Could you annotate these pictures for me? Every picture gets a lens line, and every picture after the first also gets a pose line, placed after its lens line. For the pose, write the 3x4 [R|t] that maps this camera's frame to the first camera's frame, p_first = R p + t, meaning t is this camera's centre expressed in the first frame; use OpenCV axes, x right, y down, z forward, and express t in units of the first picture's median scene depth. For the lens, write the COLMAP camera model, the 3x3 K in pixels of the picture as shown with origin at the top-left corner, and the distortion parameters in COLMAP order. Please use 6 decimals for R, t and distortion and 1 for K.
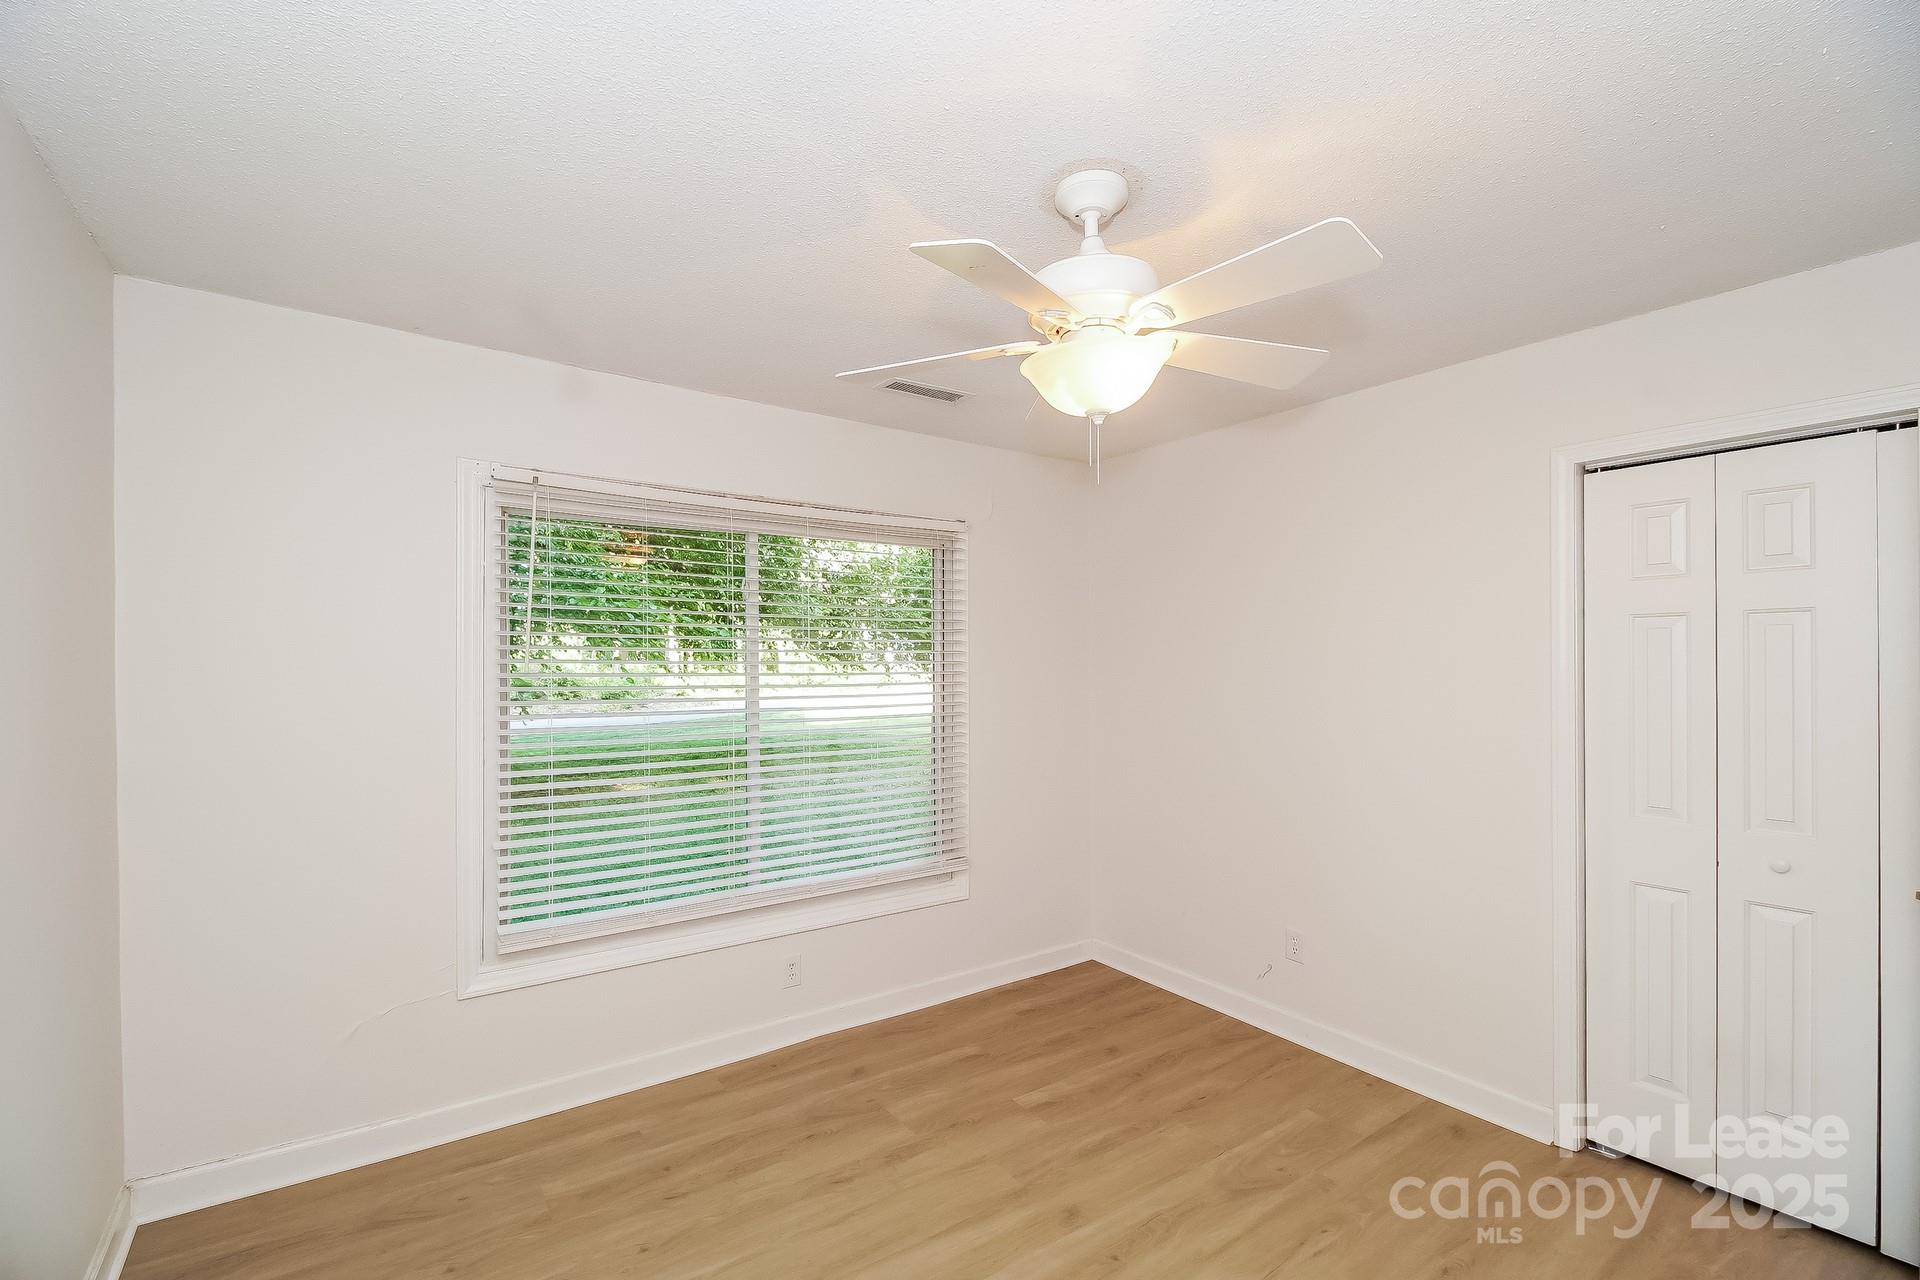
lens RADIAL K [[850.9, 0, 939.1], [0, 850.9, 662.0], [0, 0, 1]] dist [0.001169, -0.000441]
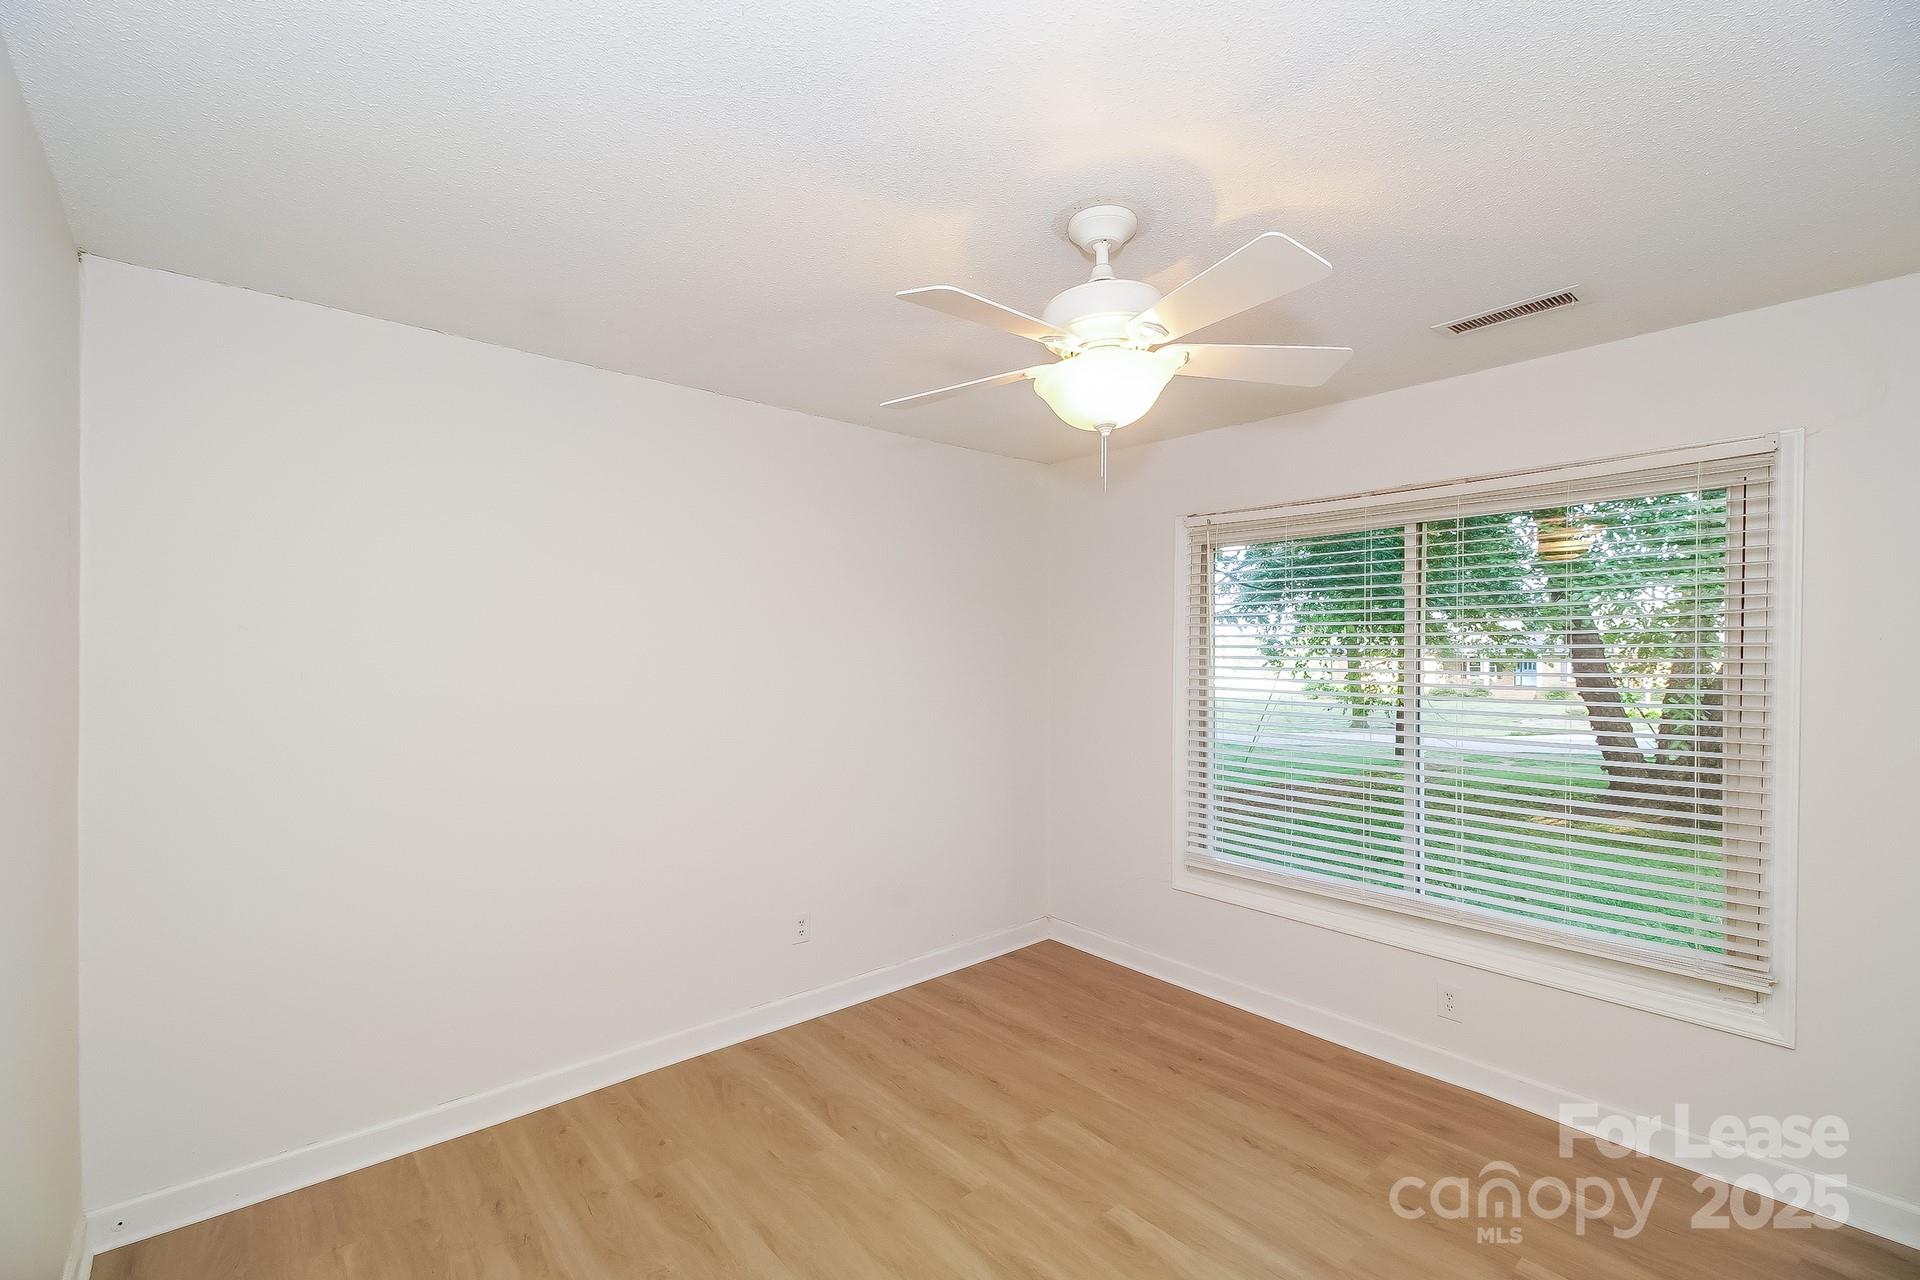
lens RADIAL K [[850.9, 0, 939.1], [0, 850.9, 662.0], [0, 0, 1]] dist [0.001169, -0.000441]
pose [[0.067488, 0.007999, -0.997688, 0.854871], [-0.002659, 0.999966, 0.007837, -0.002724], [0.997717, 0.002124, 0.067507, 0.495310]]
